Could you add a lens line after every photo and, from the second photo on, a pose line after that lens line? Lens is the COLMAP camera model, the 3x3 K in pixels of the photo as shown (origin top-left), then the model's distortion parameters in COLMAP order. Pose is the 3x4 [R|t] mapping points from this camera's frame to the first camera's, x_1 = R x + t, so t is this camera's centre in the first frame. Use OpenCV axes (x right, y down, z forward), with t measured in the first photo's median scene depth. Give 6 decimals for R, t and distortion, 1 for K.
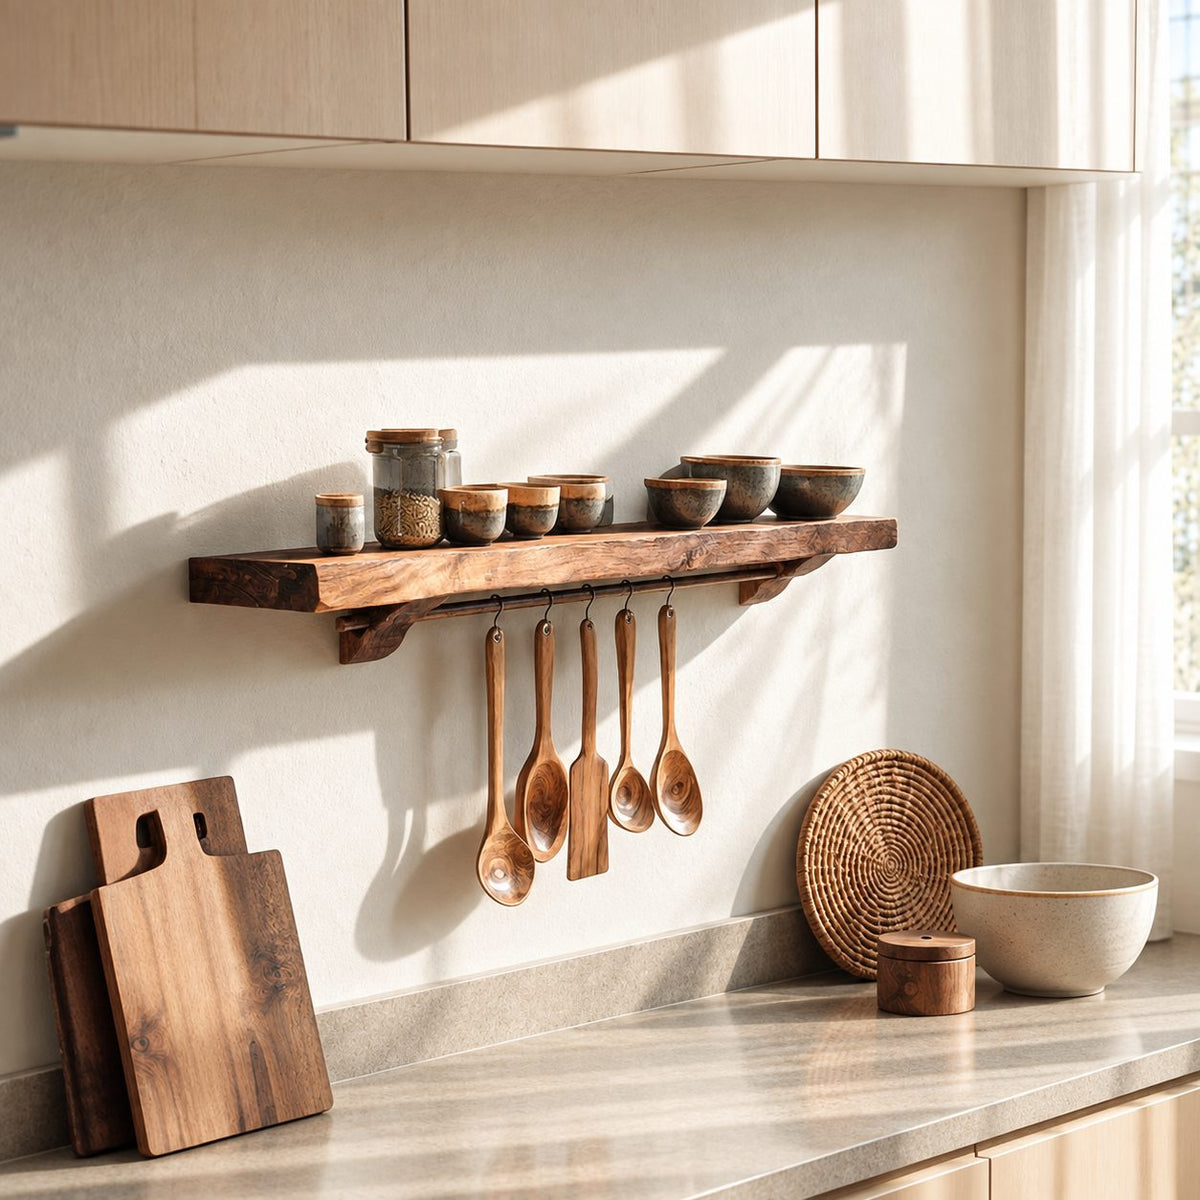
lens RADIAL K [[2541.7, 0, 600.0], [0, 2541.7, 600.0], [0, 0, 1]] dist [0.191812, 0.148960]
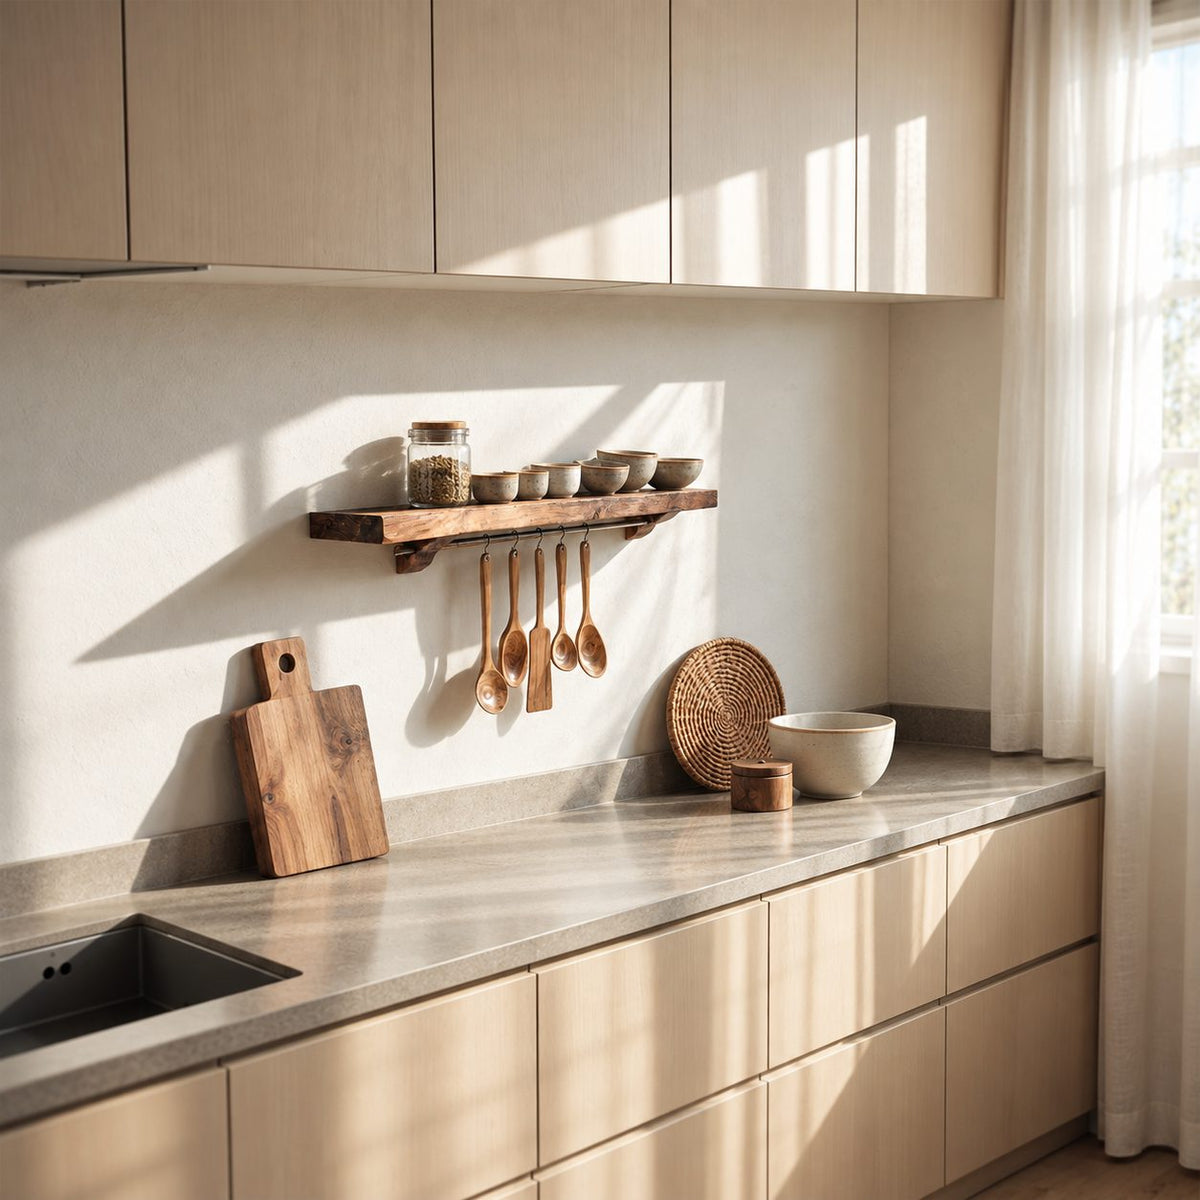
lens RADIAL K [[5951.9, 0, 600.0], [0, 5951.9, 600.0], [0, 0, 1]] dist [0.225295, 3.945956]
pose [[0.999251, 0.000571, 0.038683, -0.119557], [-0.000260, 0.999968, -0.008046, 0.075027], [-0.038687, 0.008030, 0.999219, -3.035893]]
